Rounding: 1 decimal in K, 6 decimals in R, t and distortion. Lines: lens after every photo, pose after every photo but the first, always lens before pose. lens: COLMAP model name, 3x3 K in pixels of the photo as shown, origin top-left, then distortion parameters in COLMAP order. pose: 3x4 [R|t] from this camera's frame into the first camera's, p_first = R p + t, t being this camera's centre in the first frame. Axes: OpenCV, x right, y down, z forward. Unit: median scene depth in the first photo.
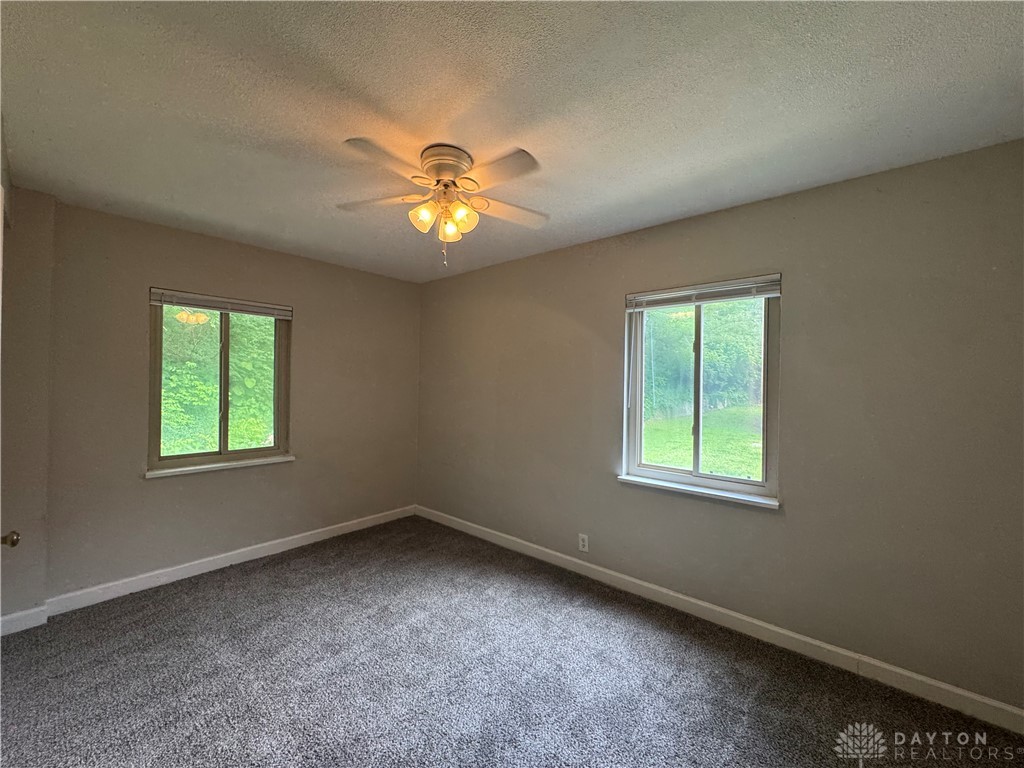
lens RADIAL K [[420.3, 0, 505.7], [0, 420.3, 383.1], [0, 0, 1]] dist [-0.001707, -0.000116]
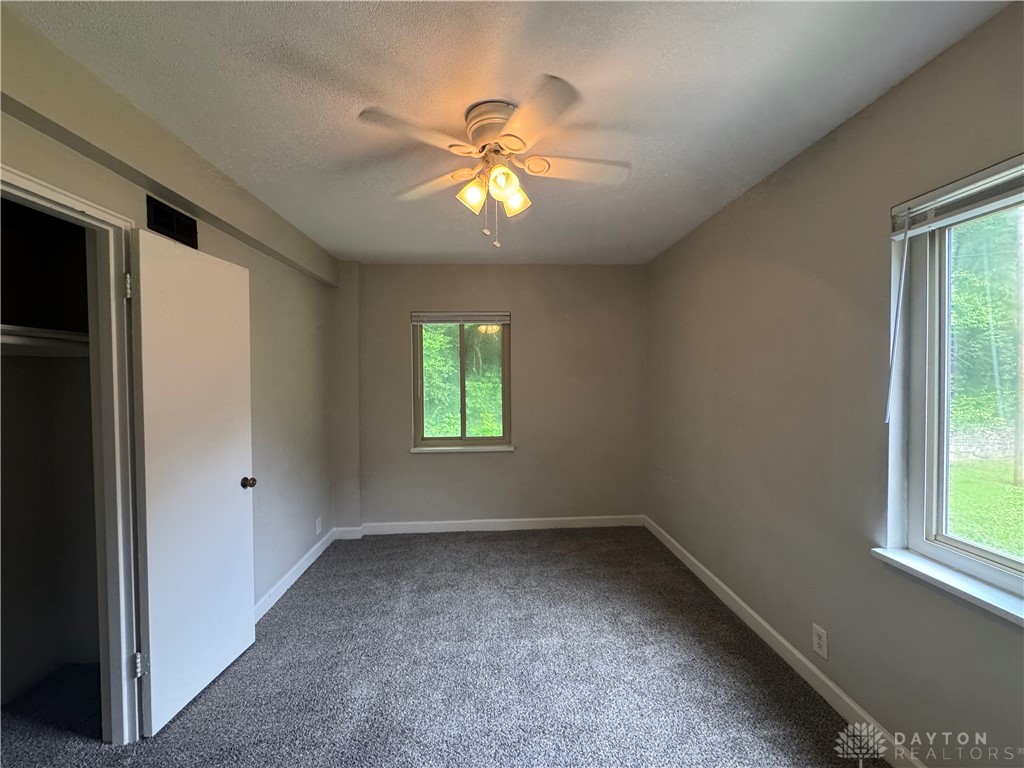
lens RADIAL K [[412.9, 0, 512.0], [0, 412.9, 384.0], [0, 0, 1]] dist [-0.002259, 0.000147]
pose [[0.695279, -0.004550, -0.718725, 0.337693], [0.018632, 0.999758, 0.011695, -0.004881], [0.718498, -0.021522, 0.695196, 0.306962]]
